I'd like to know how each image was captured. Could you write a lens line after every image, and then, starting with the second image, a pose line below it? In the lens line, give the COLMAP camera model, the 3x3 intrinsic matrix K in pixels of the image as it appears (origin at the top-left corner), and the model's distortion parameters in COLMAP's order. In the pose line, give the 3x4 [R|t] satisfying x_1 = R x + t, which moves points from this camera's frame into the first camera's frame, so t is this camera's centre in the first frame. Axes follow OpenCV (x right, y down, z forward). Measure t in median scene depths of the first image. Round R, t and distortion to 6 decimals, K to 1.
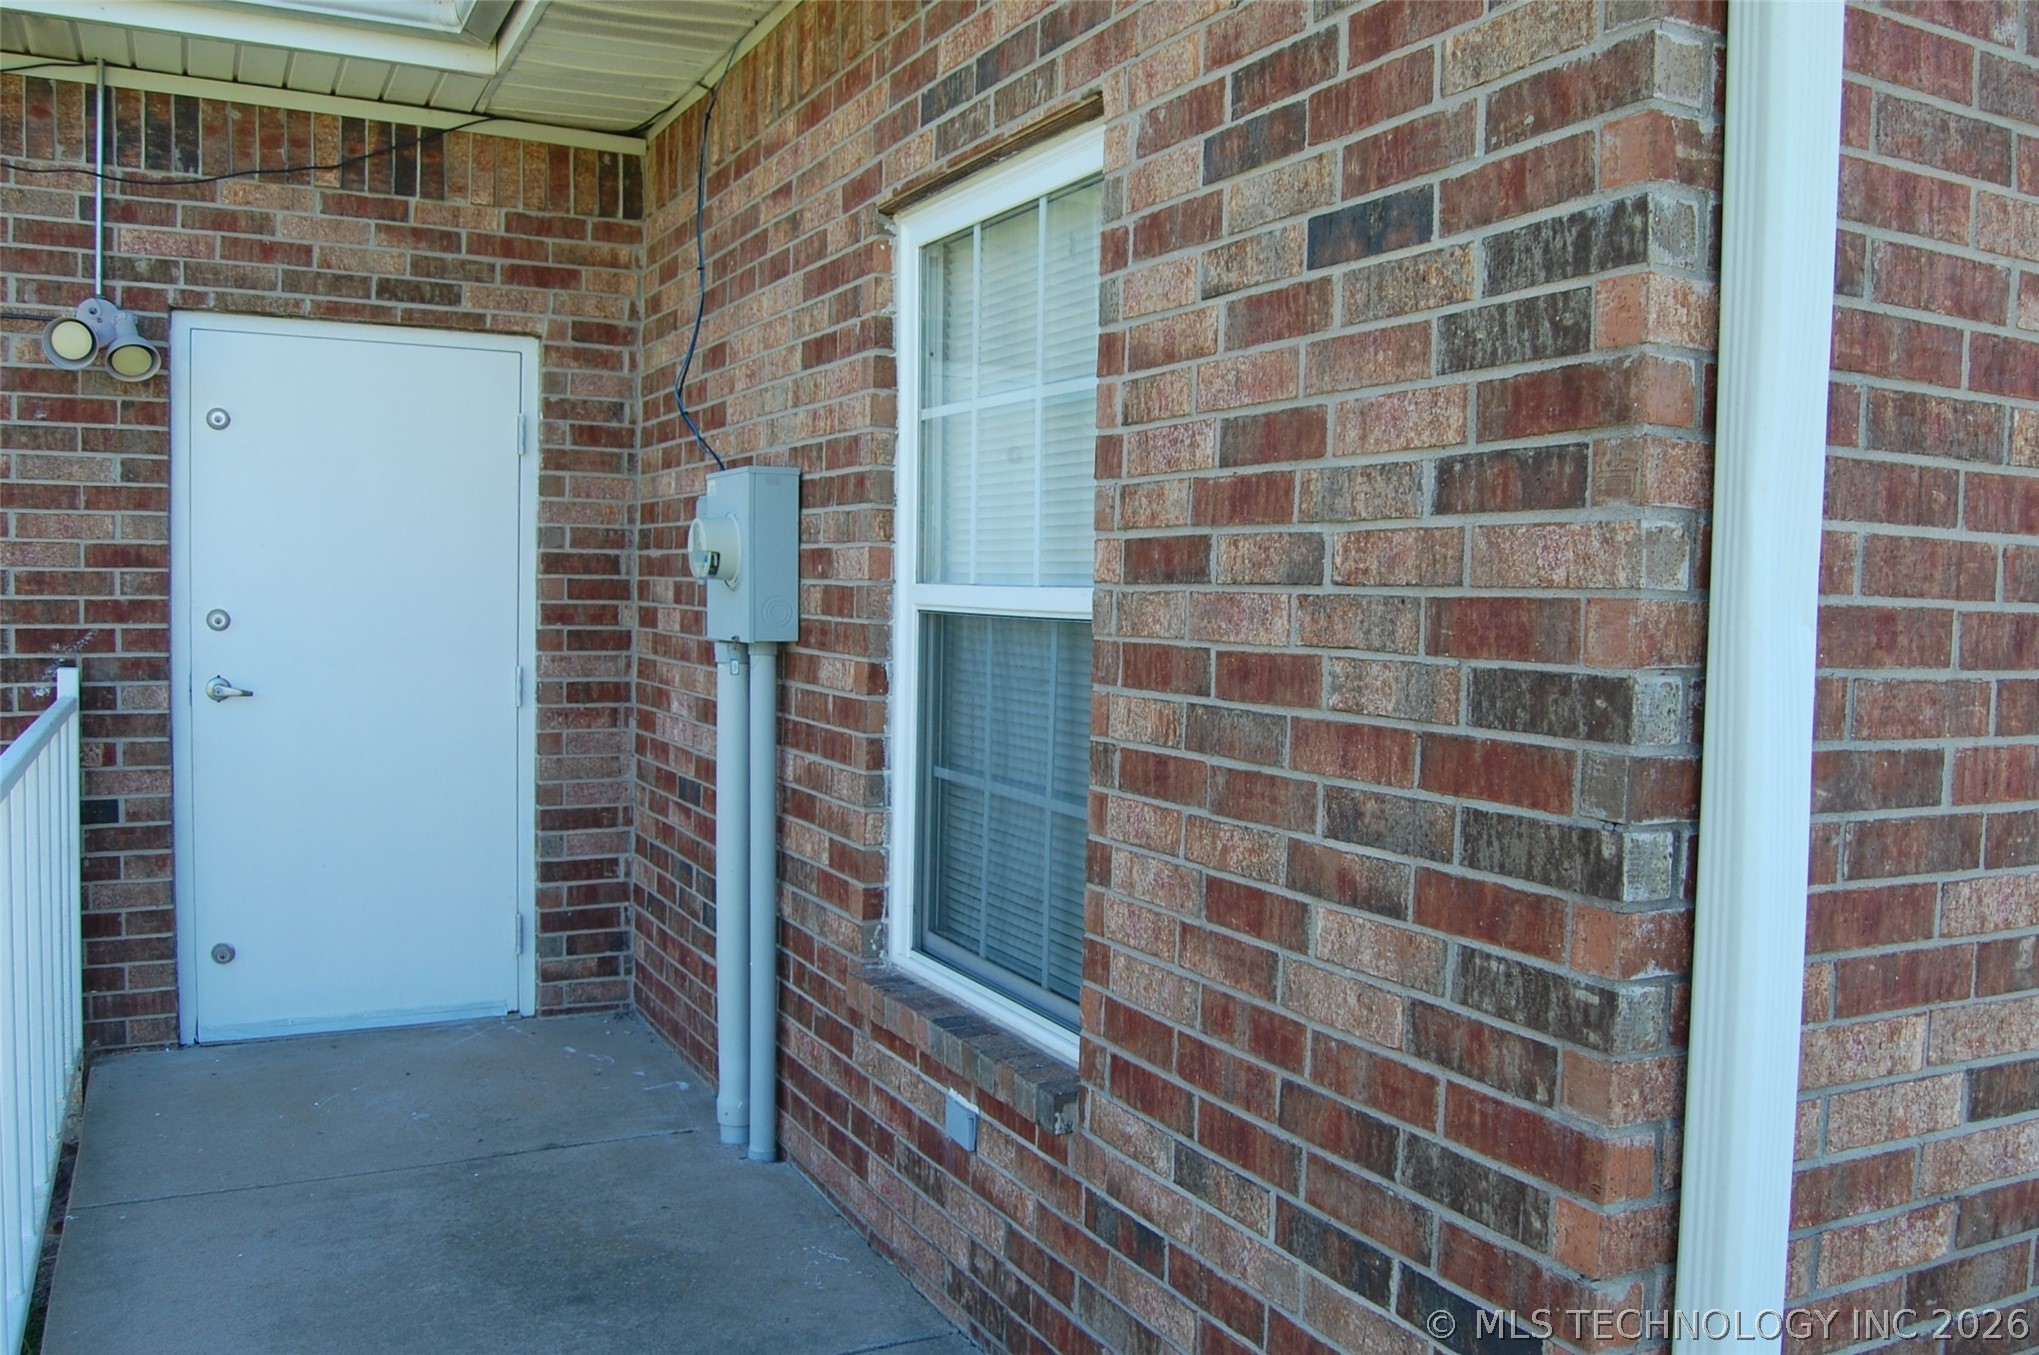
lens RADIAL K [[1660.7, 0, 1019.5], [0, 1660.7, 677.5], [0, 0, 1]] dist [-0.065782, -0.001024]
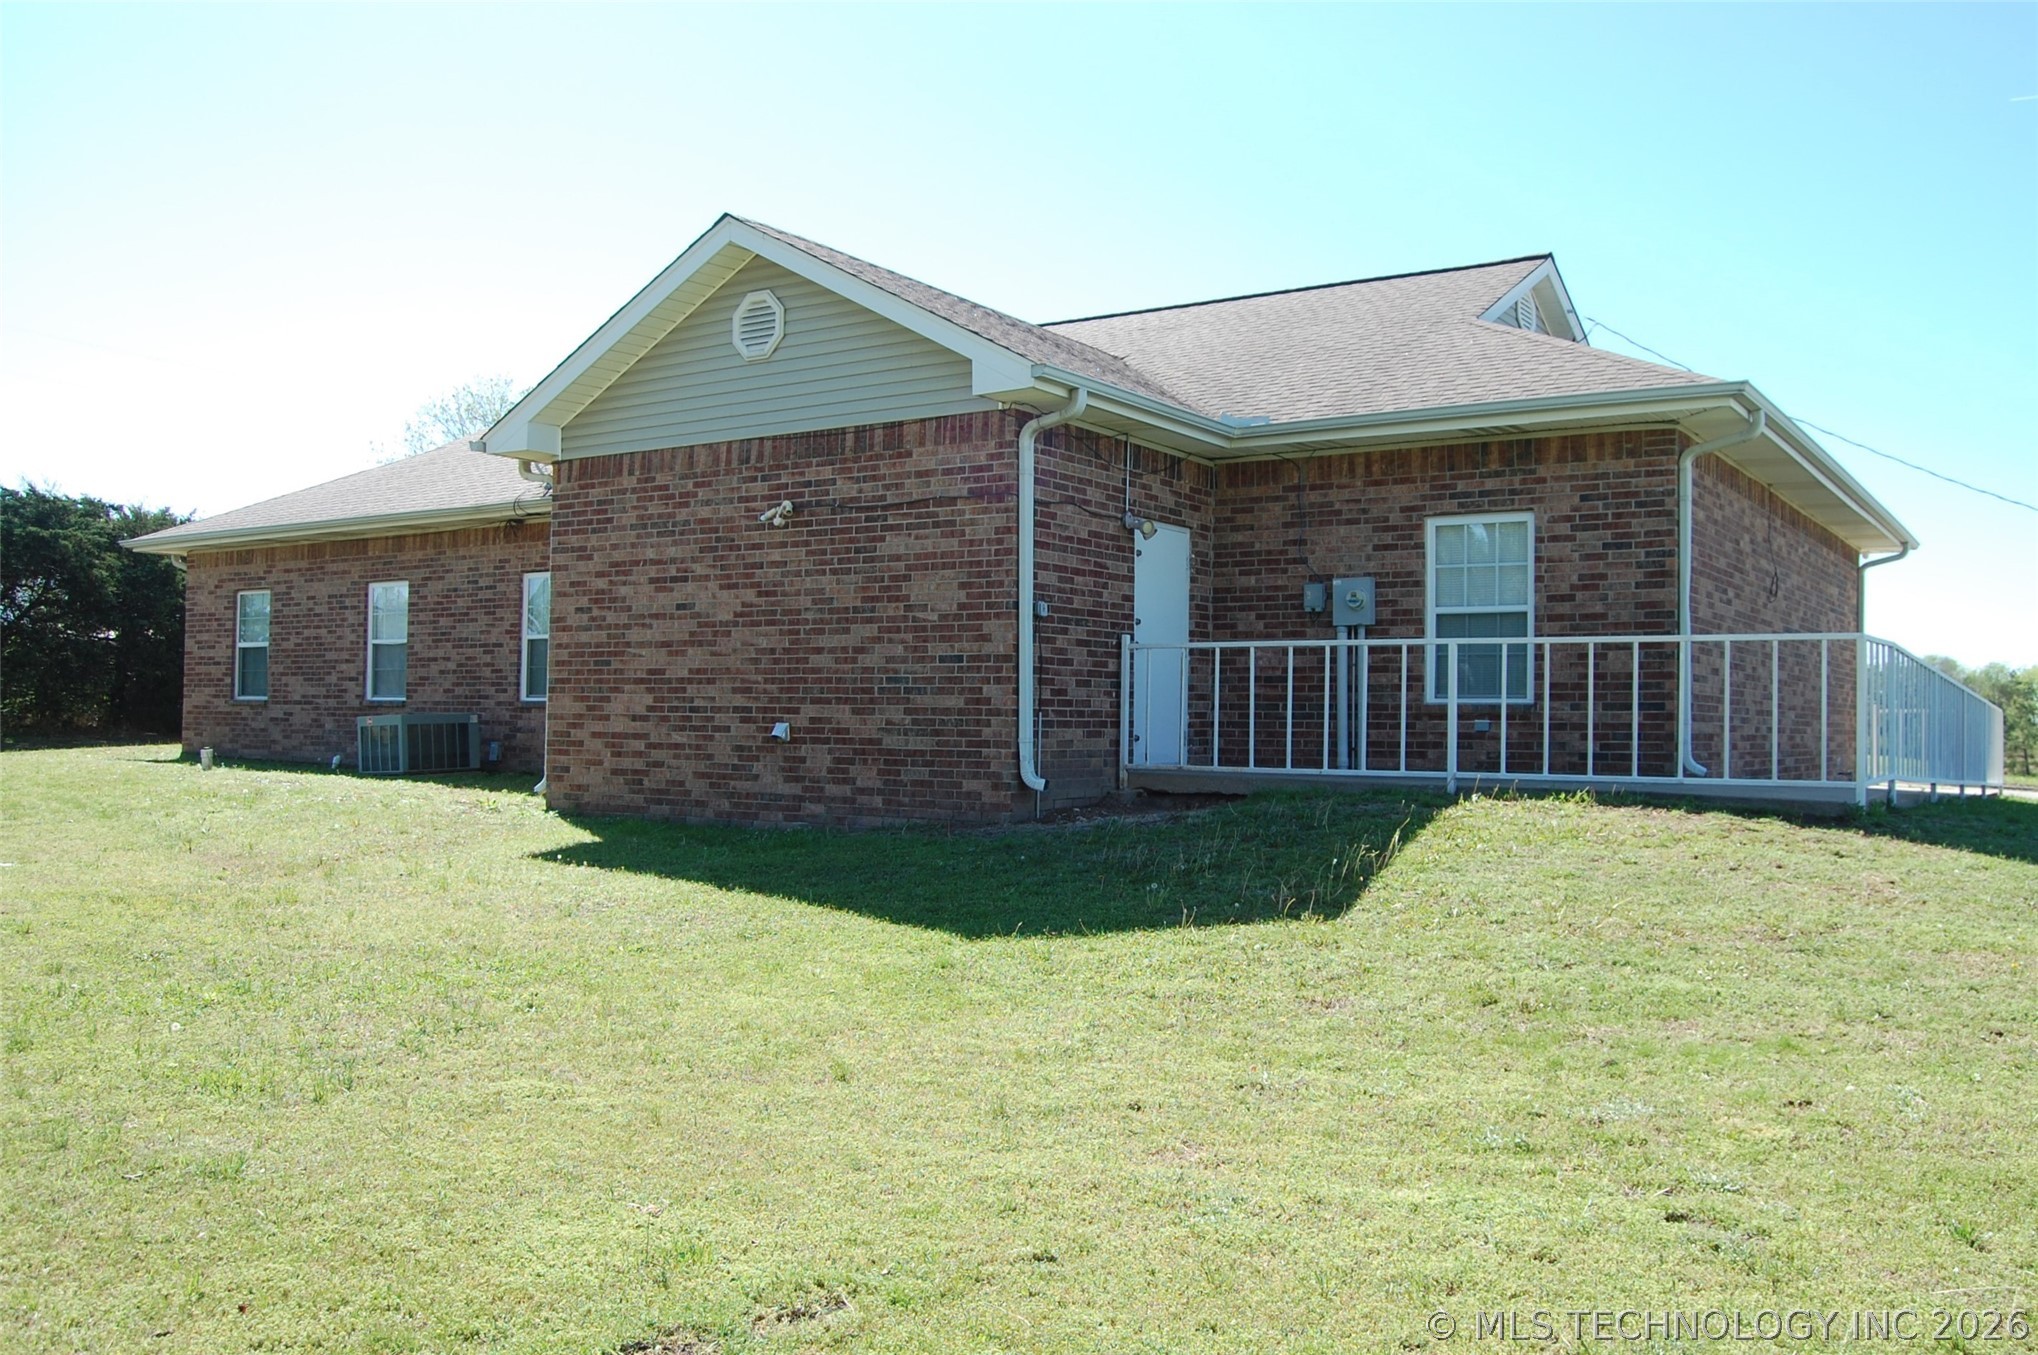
lens RADIAL K [[1659.9, 0, 1019.0], [0, 1659.9, 677.5], [0, 0, 1]] dist [-0.065782, -0.001024]
pose [[0.876001, 0.003220, 0.482298, -4.001826], [0.031952, 0.997394, -0.064694, 0.473837], [-0.481249, 0.072082, 0.873615, -2.806549]]
